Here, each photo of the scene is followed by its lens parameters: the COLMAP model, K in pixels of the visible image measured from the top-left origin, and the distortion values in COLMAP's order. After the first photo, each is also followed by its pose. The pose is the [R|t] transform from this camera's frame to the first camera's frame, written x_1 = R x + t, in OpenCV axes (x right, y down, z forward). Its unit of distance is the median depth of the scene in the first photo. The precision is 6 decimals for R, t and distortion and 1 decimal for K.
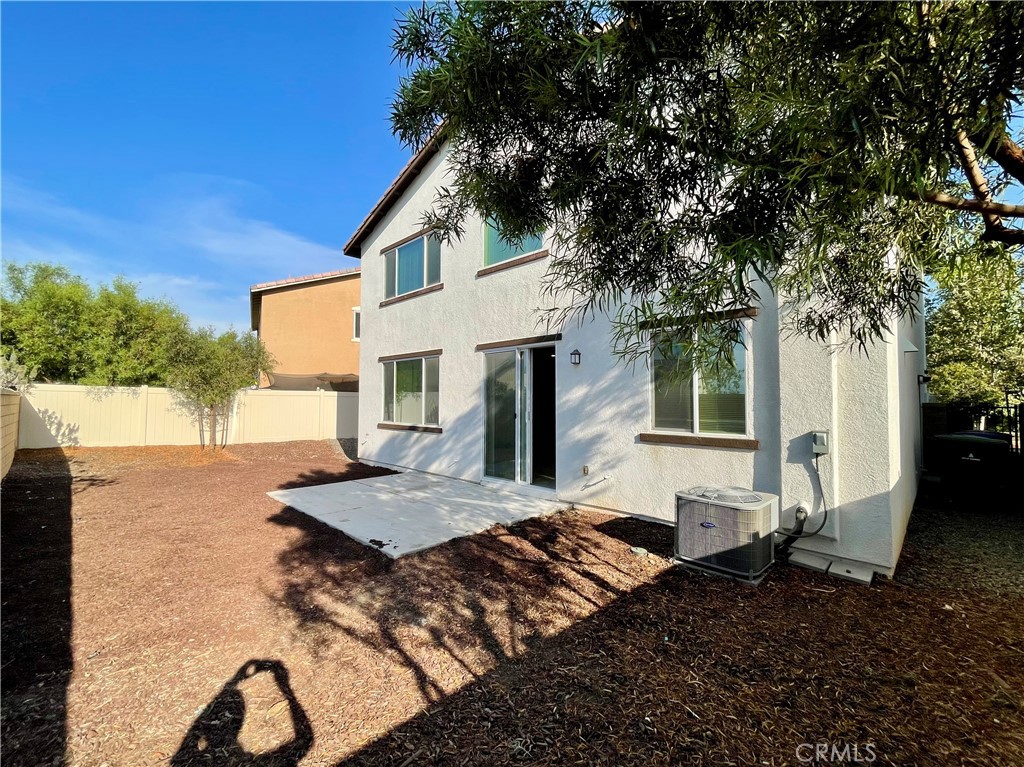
lens RADIAL K [[414.7, 0, 506.5], [0, 414.7, 385.8], [0, 0, 1]] dist [-0.001583, -0.000044]
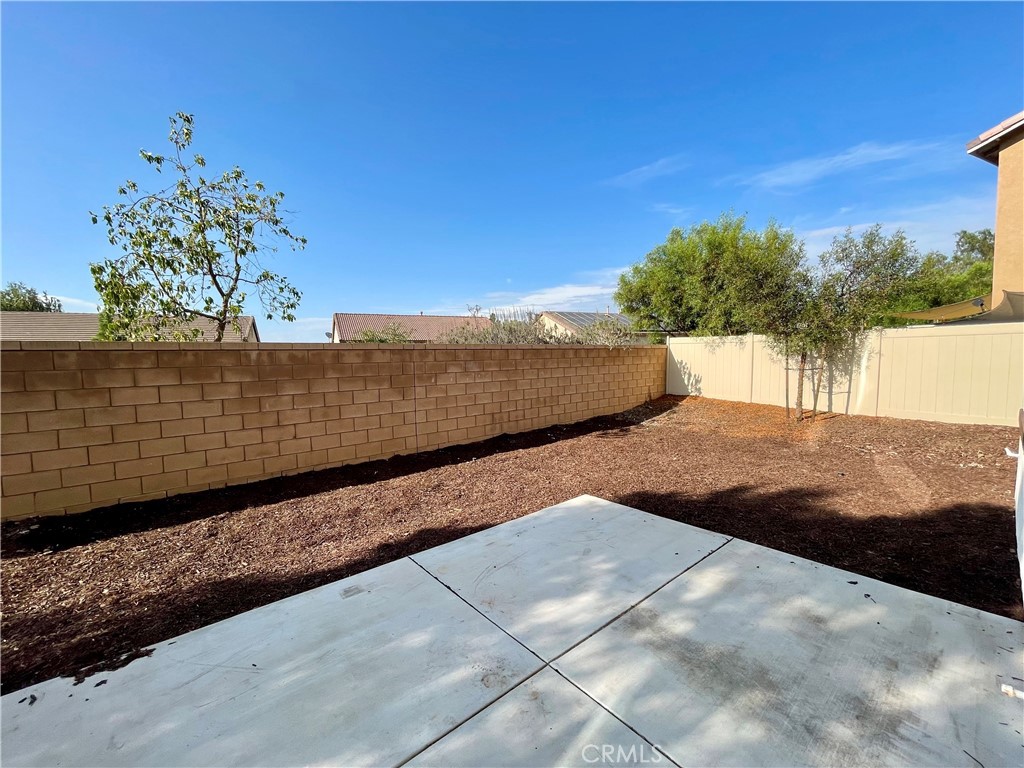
lens RADIAL K [[414.7, 0, 506.5], [0, 414.7, 386.3], [0, 0, 1]] dist [-0.001583, -0.000044]
pose [[-0.084963, 0.063805, -0.994339, 0.028573], [0.051301, 0.996904, 0.059586, 0.035157], [0.995063, -0.045948, -0.087973, 0.621943]]
